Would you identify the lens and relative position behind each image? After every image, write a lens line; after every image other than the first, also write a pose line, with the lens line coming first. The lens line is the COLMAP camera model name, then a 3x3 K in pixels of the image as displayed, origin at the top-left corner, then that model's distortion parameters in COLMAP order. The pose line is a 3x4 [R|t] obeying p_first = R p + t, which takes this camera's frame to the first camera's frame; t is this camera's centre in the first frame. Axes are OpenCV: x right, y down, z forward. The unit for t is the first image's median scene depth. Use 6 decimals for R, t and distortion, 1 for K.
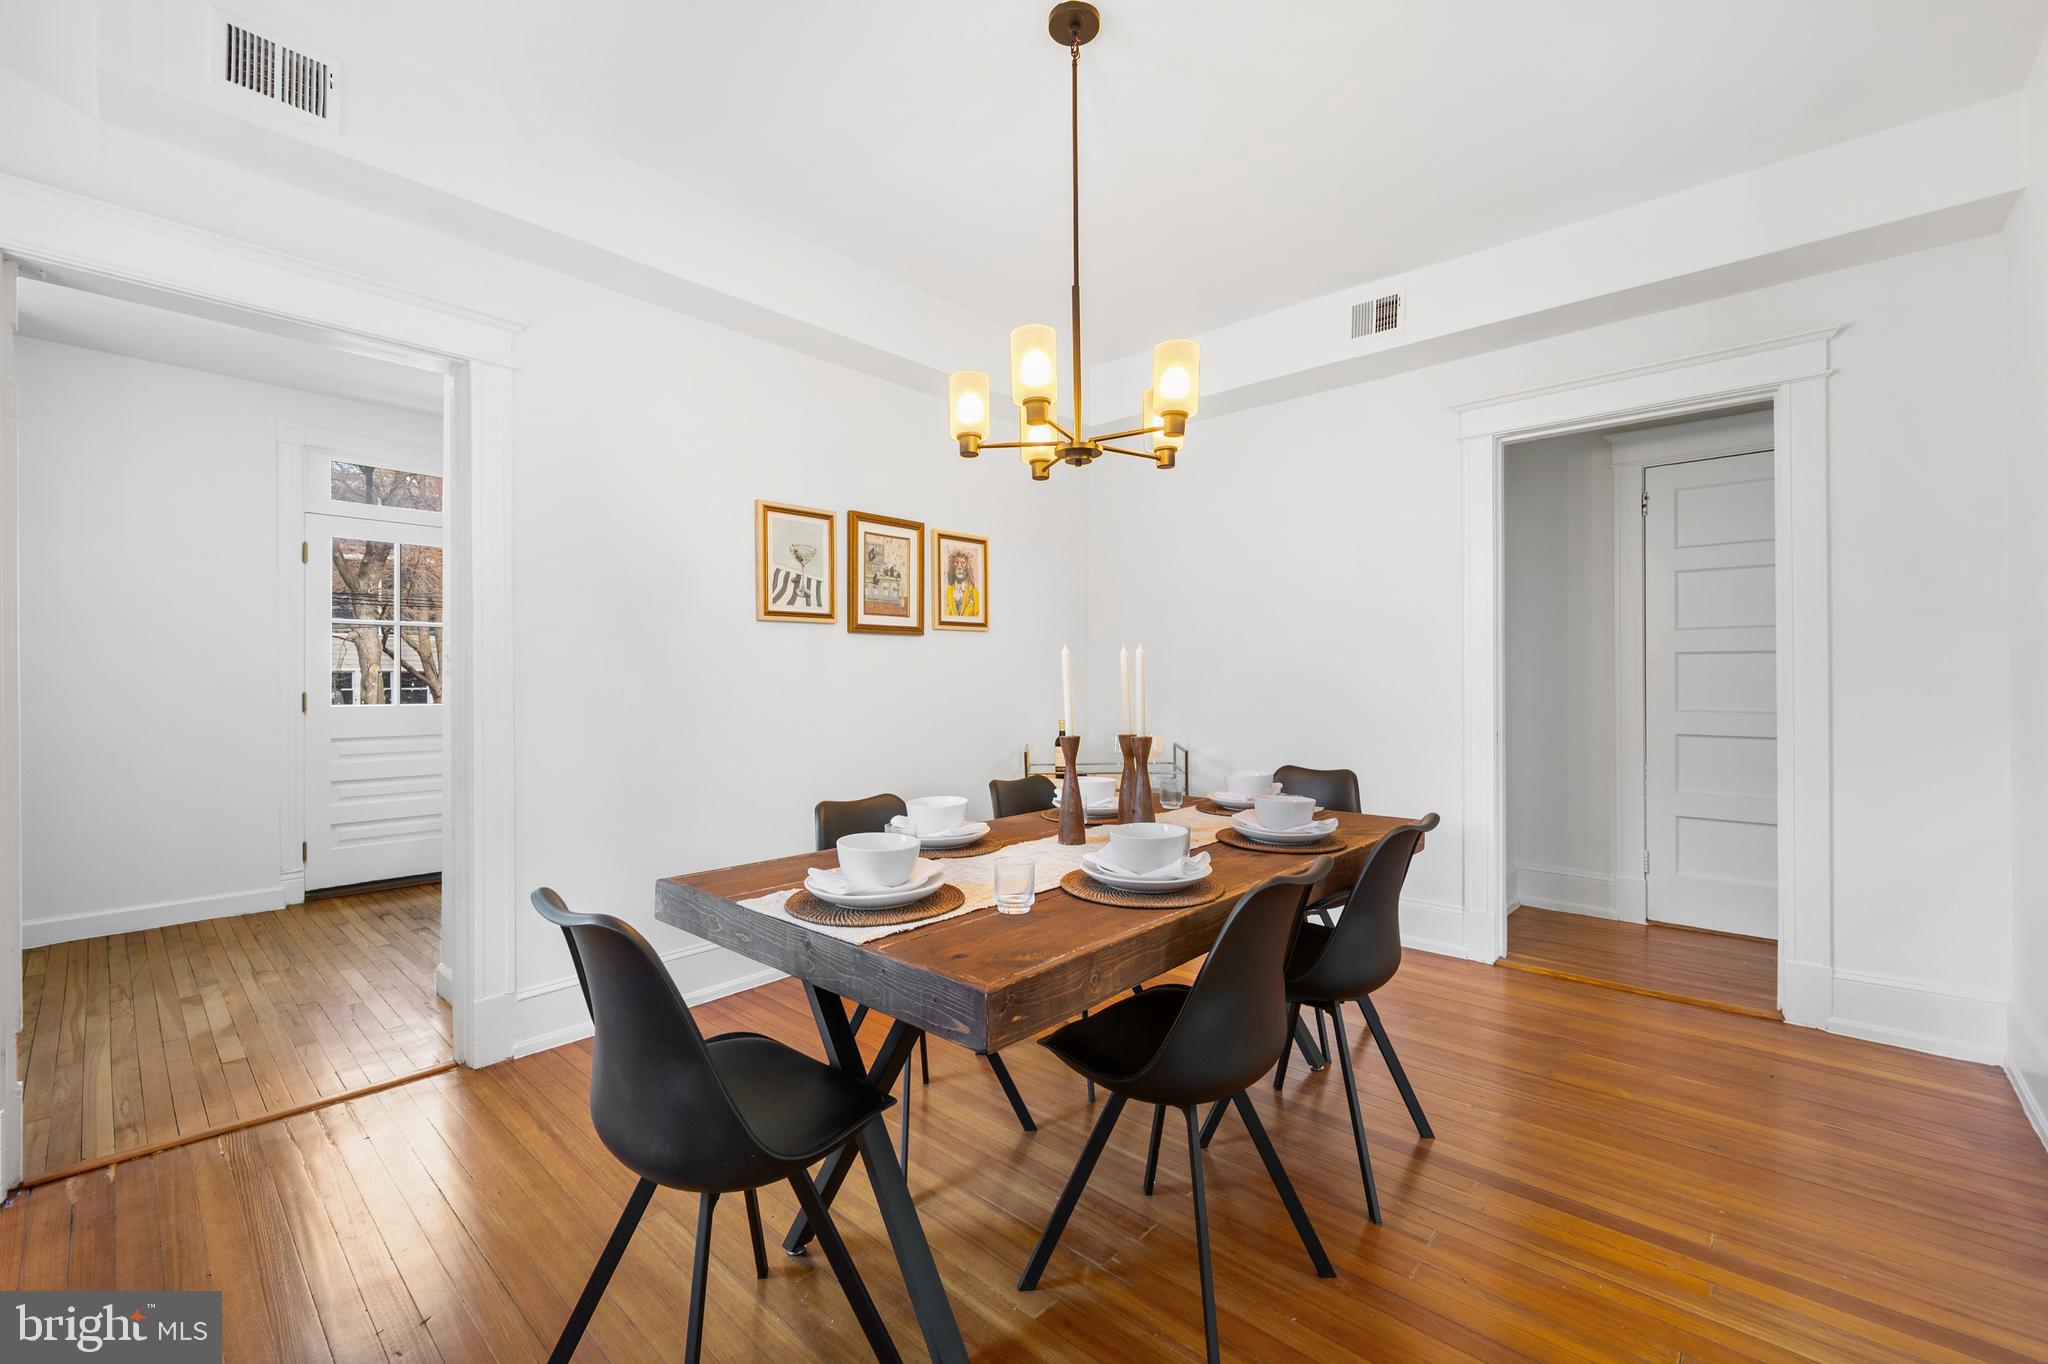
lens RADIAL K [[836.3, 0, 1028.1], [0, 836.3, 680.5], [0, 0, 1]] dist [-0.002244, -0.000339]
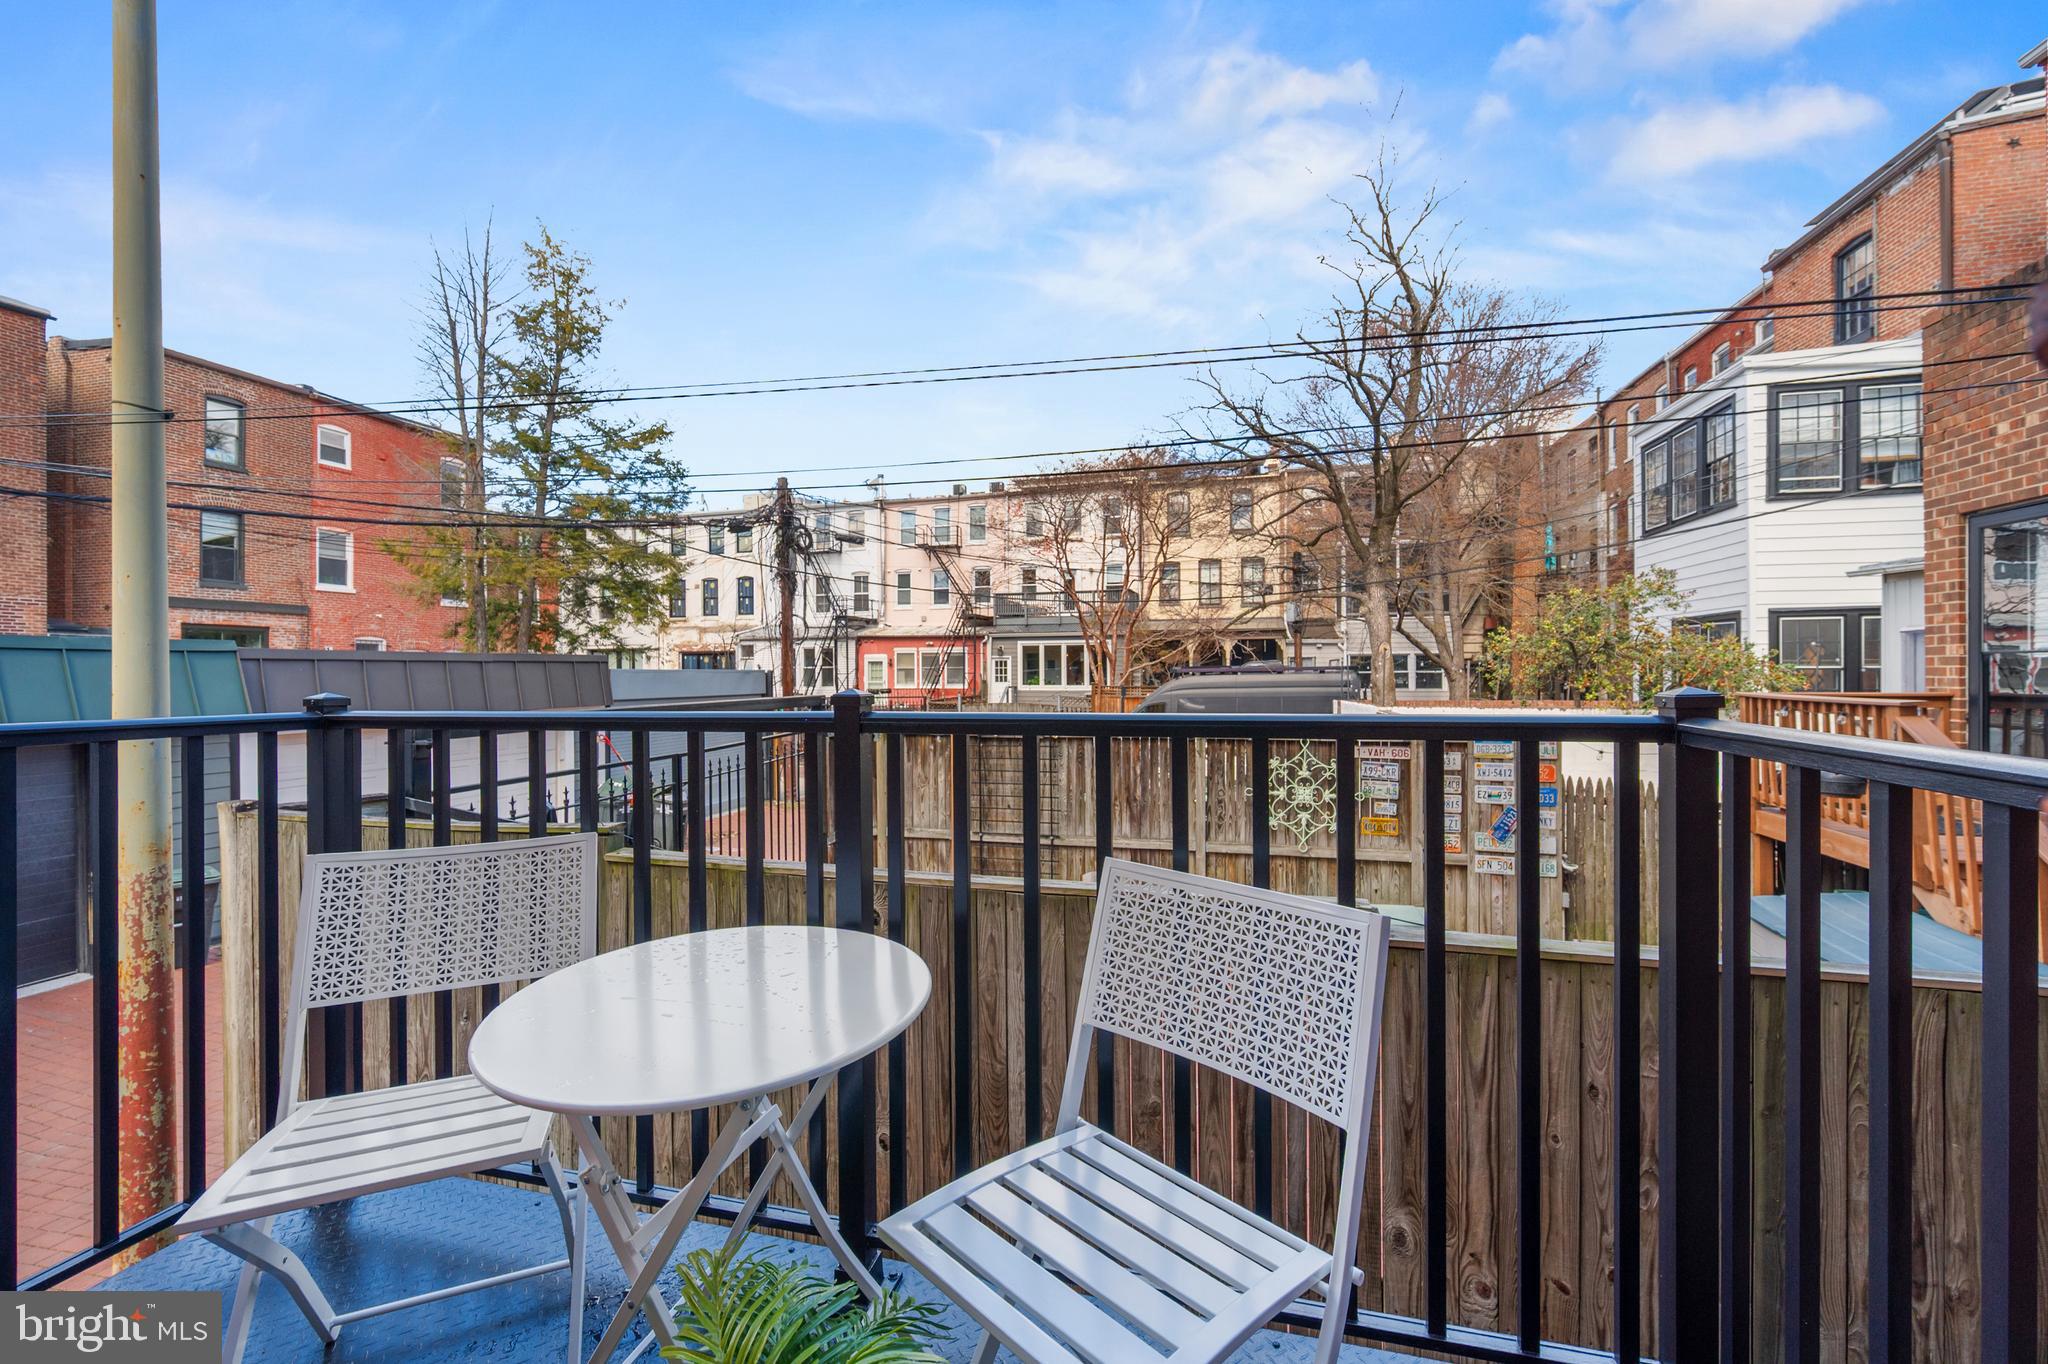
lens RADIAL K [[811.6, 0, 1028.5], [0, 811.6, 671.0], [0, 0, 1]] dist [-0.000731, 0.000373]
pose [[0.454913, 0.003674, -0.890528, -0.991571], [0.002879, 0.999980, 0.005596, 0.017698], [0.890531, -0.005109, 0.454894, 1.425997]]
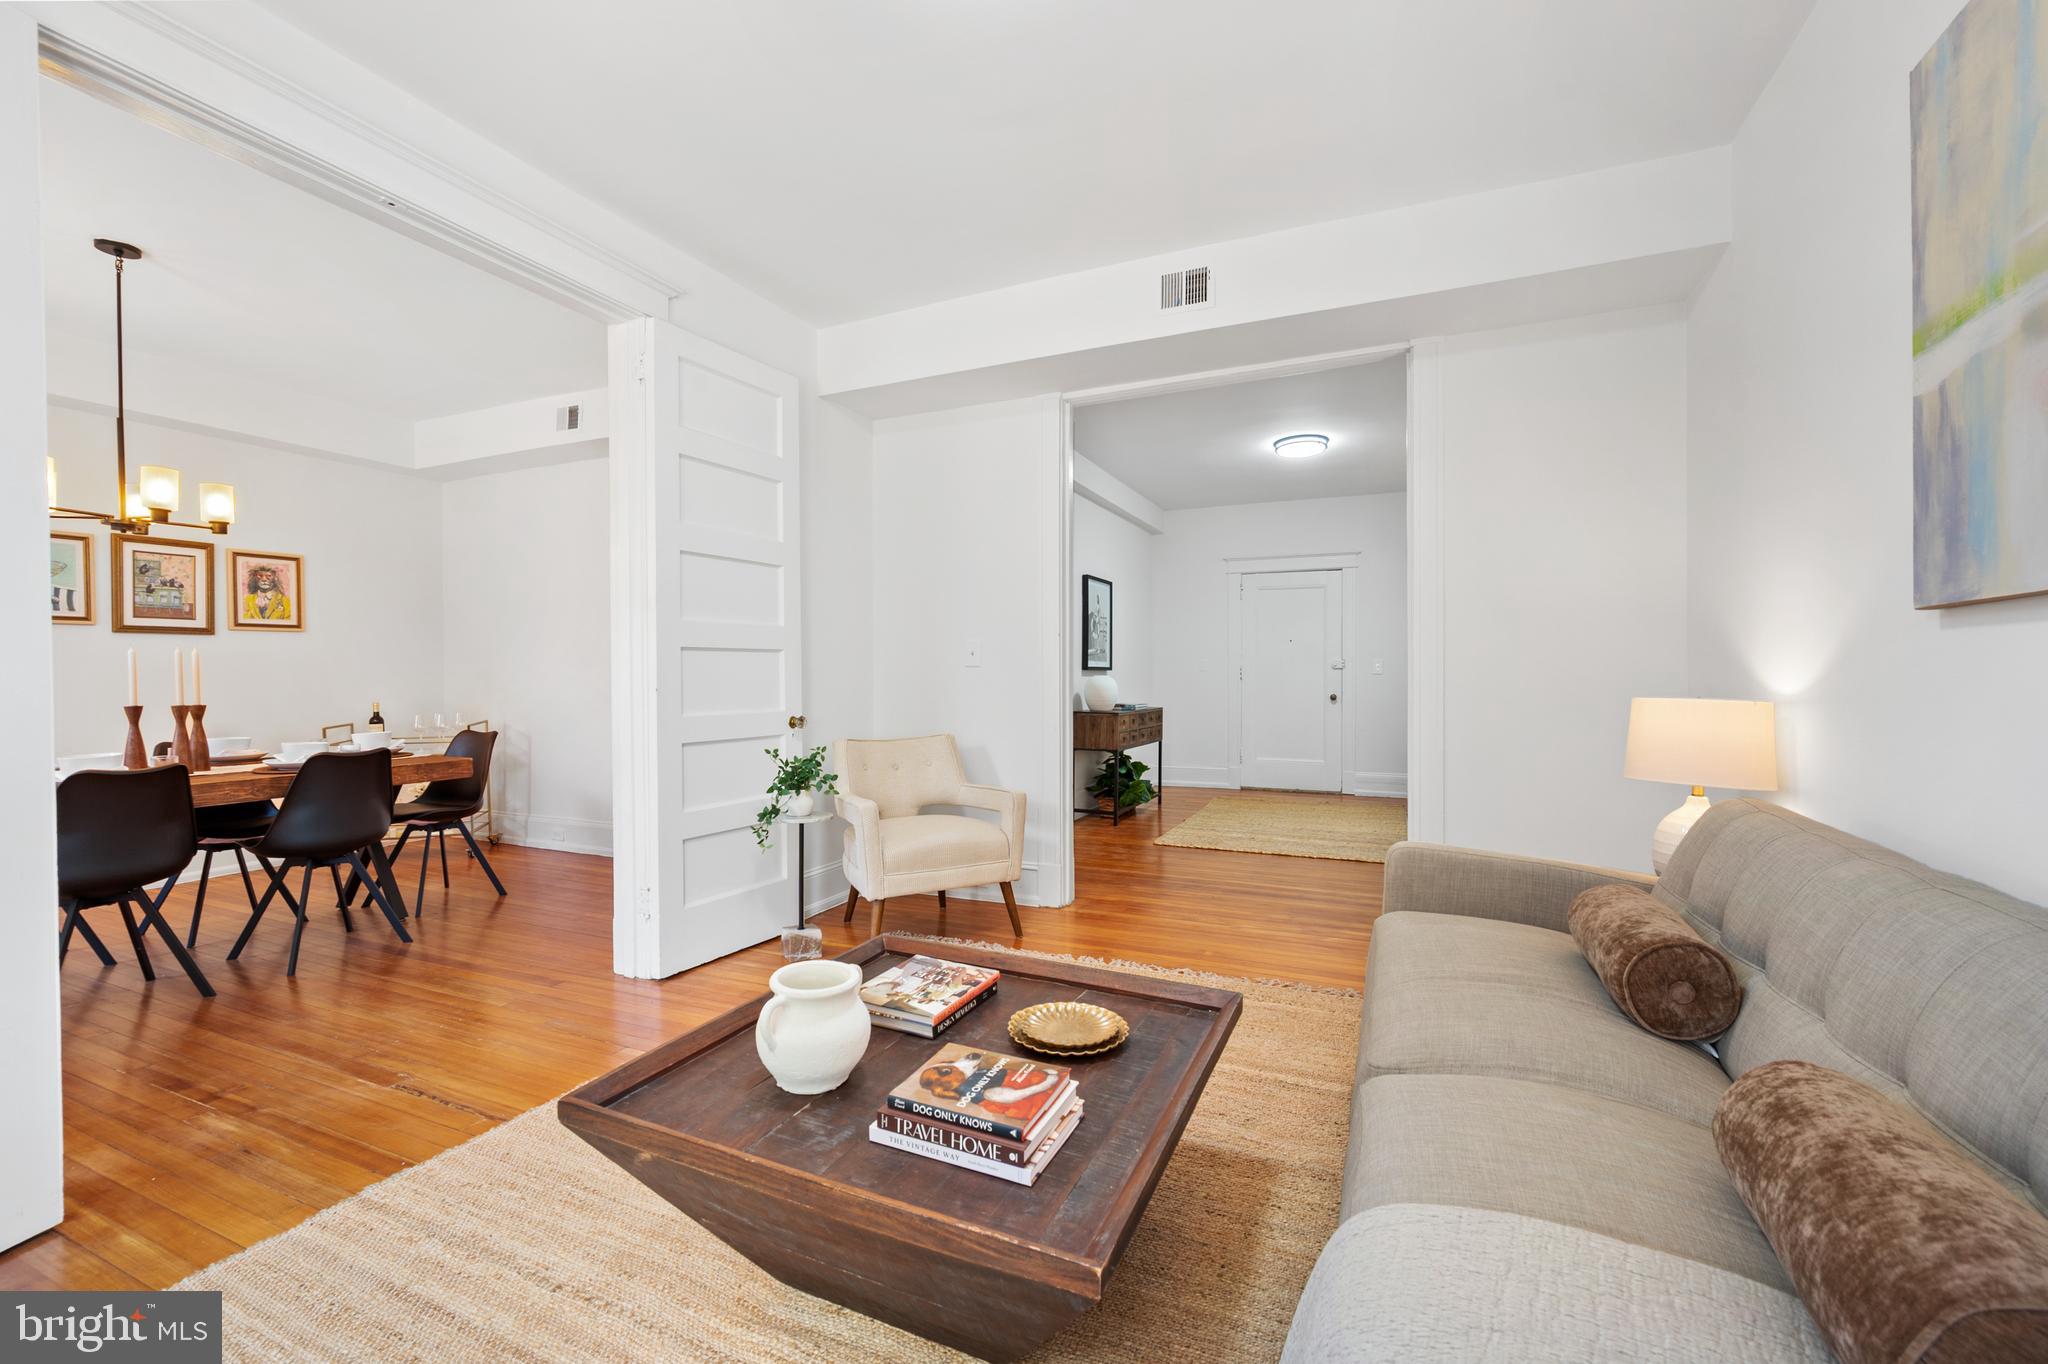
lens RADIAL K [[836.3, 0, 1030.5], [0, 836.3, 686.7], [0, 0, 1]] dist [-0.002244, -0.000339]
pose [[0.951805, -0.003189, 0.306687, 0.637976], [-0.001607, 0.999880, 0.015383, 0.002220], [-0.306700, -0.015134, 0.951686, -0.540396]]
